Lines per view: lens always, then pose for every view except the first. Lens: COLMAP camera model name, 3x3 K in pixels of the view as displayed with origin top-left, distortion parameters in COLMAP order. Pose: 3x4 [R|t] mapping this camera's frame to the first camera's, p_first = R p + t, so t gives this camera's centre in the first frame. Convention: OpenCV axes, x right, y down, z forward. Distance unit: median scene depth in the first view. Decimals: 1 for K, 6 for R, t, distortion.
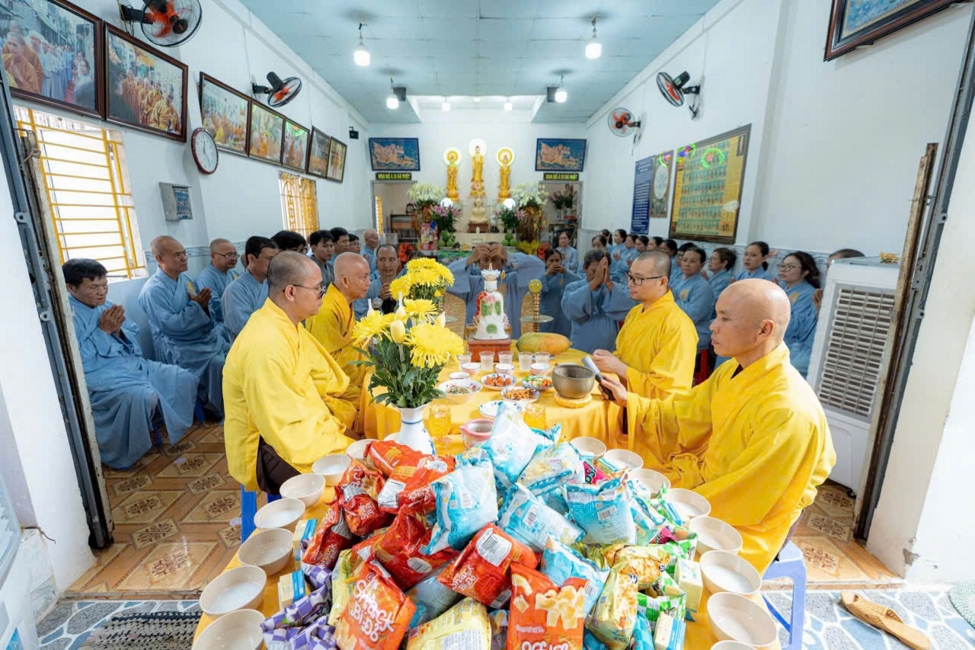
lens RADIAL K [[449.3, 0, 487.5], [0, 449.3, 325.0], [0, 0, 1]] dist [0.000235, 0.007247]
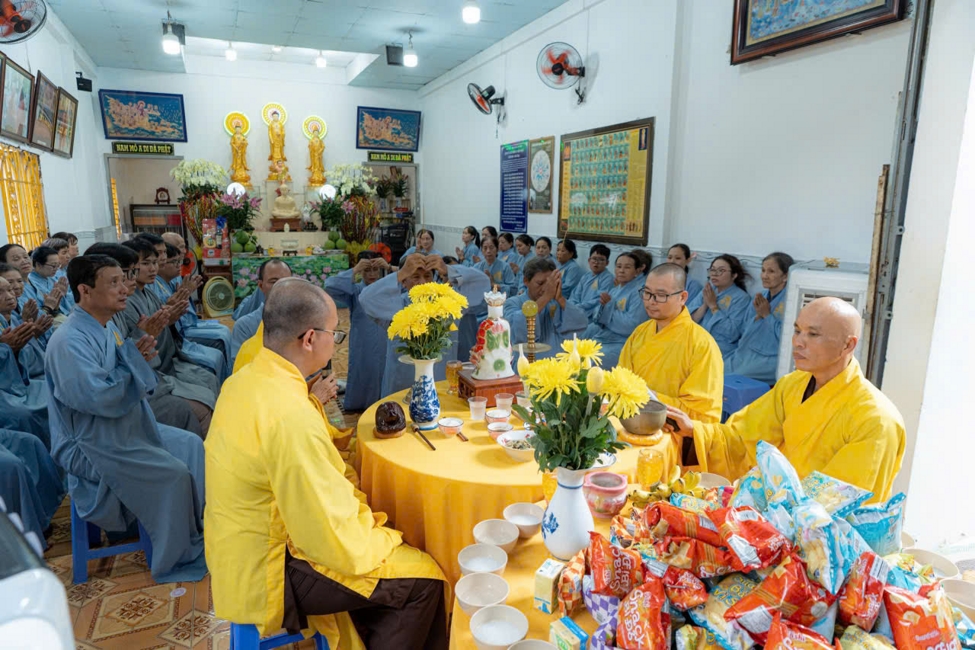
lens RADIAL K [[601.7, 0, 487.5], [0, 601.7, 325.0], [0, 0, 1]] dist [-0.004949, 0.002228]
pose [[0.925928, -0.070259, 0.371108, -0.133160], [0.084011, 0.996244, -0.021000, -0.013822], [-0.368239, 0.050621, 0.928352, -0.000942]]
